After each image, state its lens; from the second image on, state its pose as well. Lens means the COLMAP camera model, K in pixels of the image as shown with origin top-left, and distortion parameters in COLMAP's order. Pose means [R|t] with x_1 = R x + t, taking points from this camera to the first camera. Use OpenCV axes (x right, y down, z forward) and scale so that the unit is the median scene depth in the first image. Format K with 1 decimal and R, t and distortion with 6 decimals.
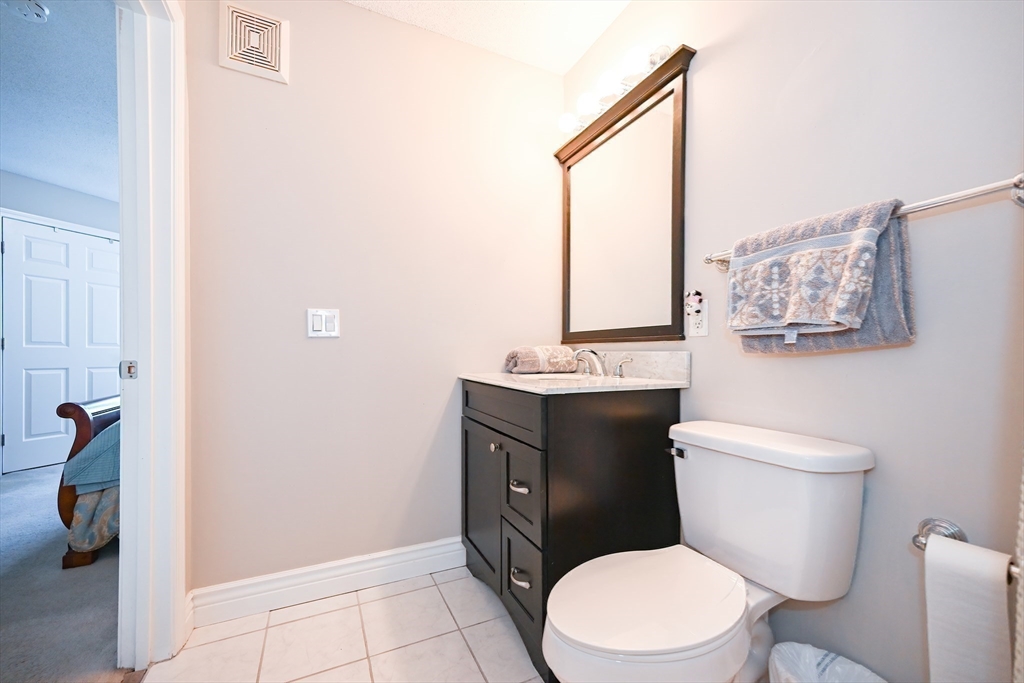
lens RADIAL K [[411.0, 0, 509.3], [0, 411.0, 350.3], [0, 0, 1]] dist [0.000889, 0.000205]
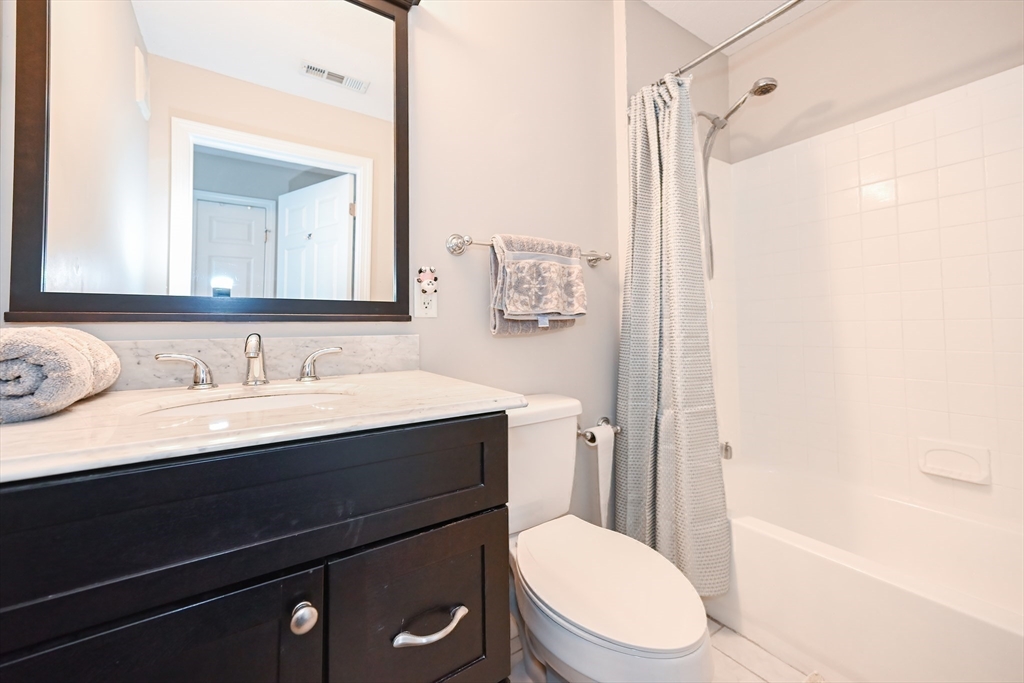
lens RADIAL K [[404.5, 0, 495.2], [0, 404.5, 337.1], [0, 0, 1]] dist [0.000905, 0.000049]
pose [[-0.148538, -0.015499, 0.988785, -0.567681], [0.010125, 0.999801, 0.017192, -0.007032], [-0.988855, 0.012566, -0.148351, 1.255092]]
